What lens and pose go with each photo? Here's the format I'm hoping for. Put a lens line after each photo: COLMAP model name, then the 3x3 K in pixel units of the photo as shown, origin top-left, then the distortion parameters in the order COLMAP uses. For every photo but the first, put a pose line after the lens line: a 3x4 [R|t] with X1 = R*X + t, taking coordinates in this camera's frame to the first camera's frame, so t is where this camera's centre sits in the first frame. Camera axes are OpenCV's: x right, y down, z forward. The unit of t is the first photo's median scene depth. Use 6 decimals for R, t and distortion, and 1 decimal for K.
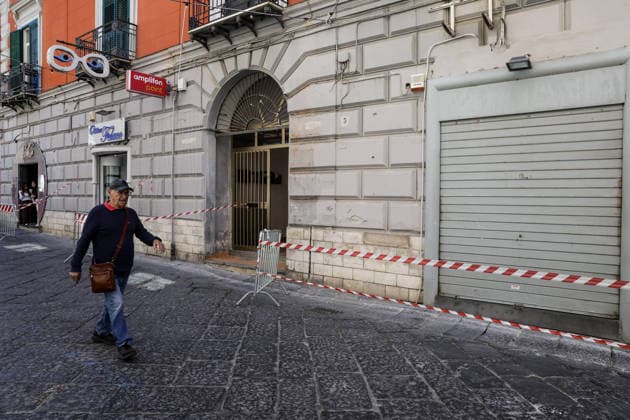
lens RADIAL K [[455.6, 0, 345.7], [0, 455.6, 230.1], [0, 0, 1]] dist [-0.060426, 0.024906]
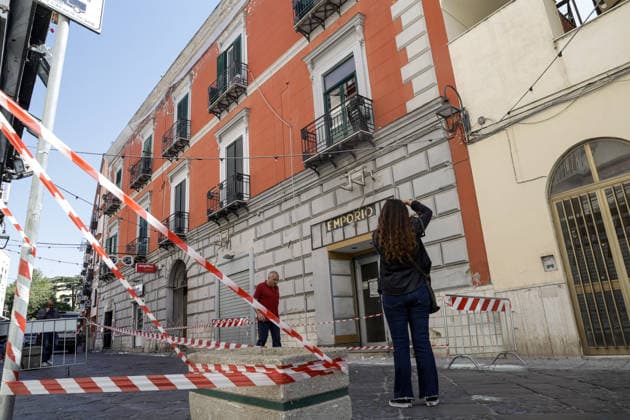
lens RADIAL K [[379.3, 0, 308.7], [0, 379.3, 230.9], [0, 0, 1]] dist [-0.050307, 0.019540]
pose [[0.974566, -0.139307, -0.175541, 0.630570], [0.080925, 0.949225, -0.304012, 0.108487], [0.208979, 0.282074, 0.936356, -0.542013]]
